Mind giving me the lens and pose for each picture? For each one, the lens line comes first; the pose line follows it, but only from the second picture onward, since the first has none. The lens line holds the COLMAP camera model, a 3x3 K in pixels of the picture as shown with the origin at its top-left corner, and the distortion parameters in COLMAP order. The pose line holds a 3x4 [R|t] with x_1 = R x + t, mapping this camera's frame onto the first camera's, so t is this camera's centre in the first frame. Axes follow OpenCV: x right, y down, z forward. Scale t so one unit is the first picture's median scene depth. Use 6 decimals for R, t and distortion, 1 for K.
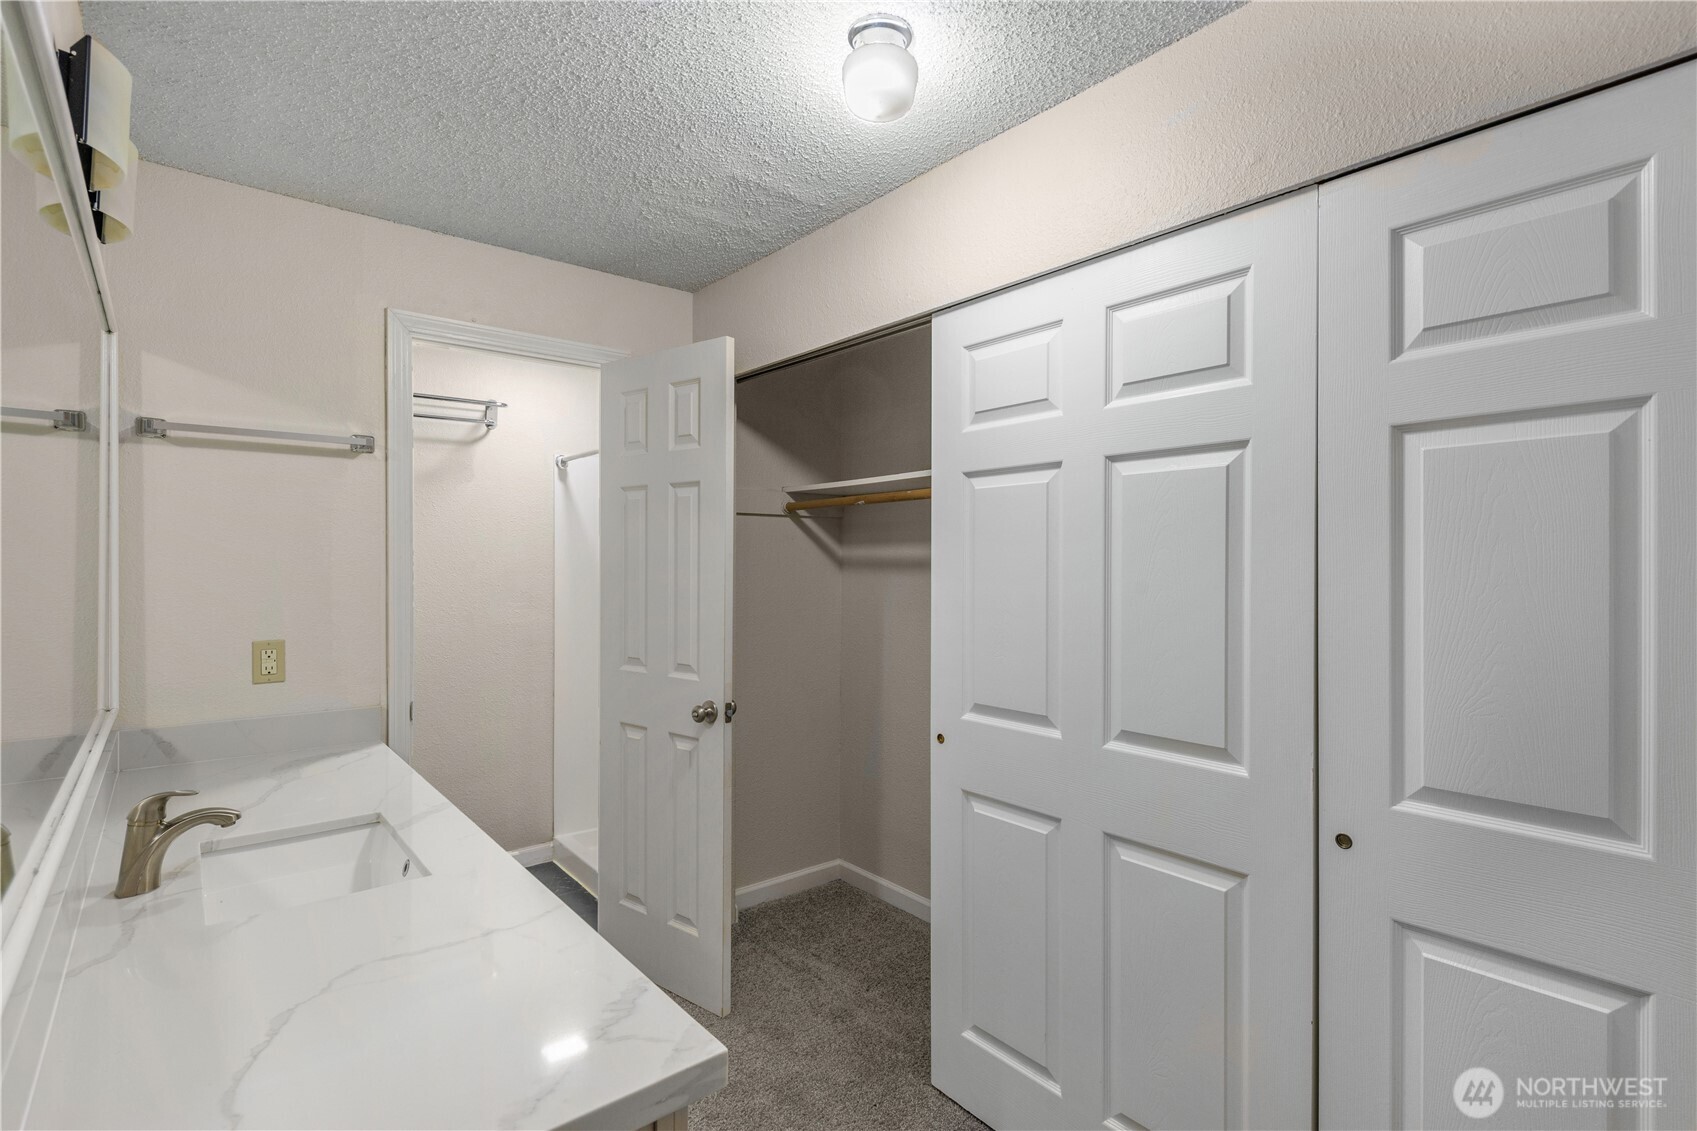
lens RADIAL K [[781.5, 0, 853.5], [0, 781.5, 569.0], [0, 0, 1]] dist [0.018221, -0.010120]
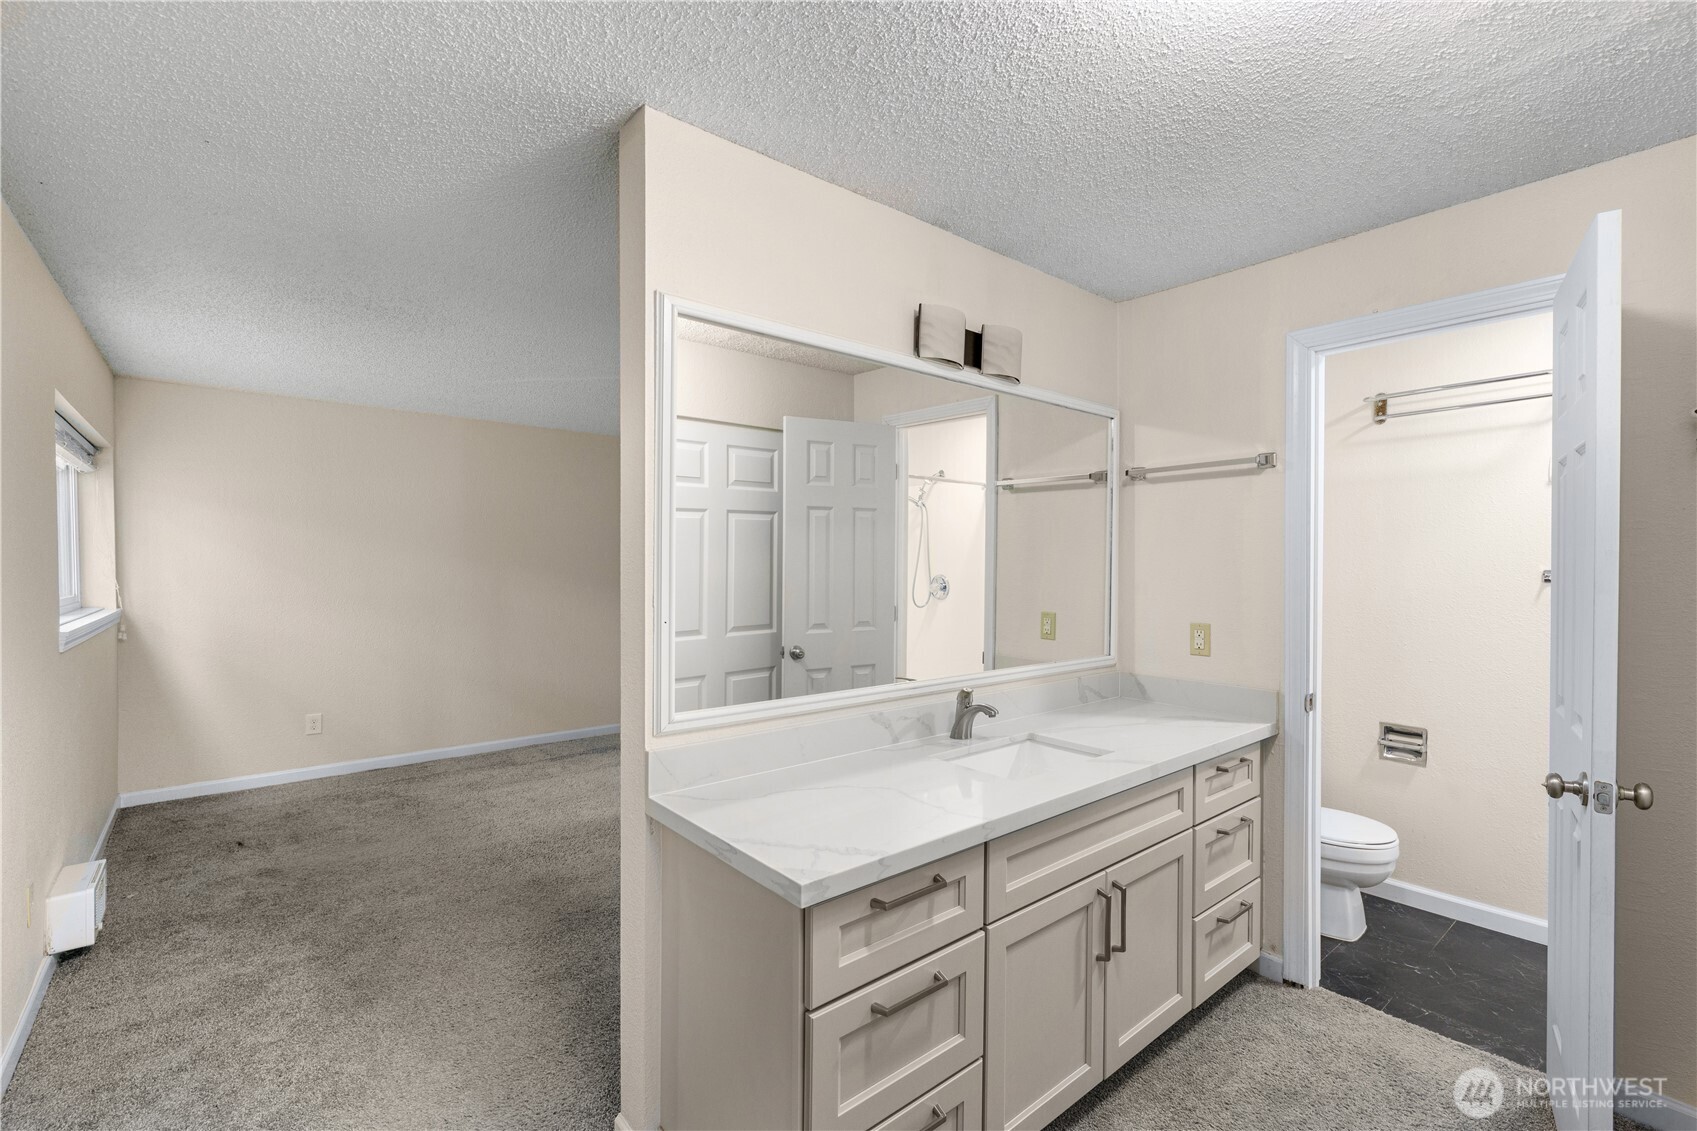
lens RADIAL K [[746.3, 0, 848.5], [0, 746.3, 565.5], [0, 0, 1]] dist [-0.020886, -0.000098]
pose [[-0.016465, 0.003041, -0.999860, 0.530006], [-0.005773, 0.999978, 0.003137, -0.005770], [0.999848, 0.005824, -0.016447, 0.457236]]
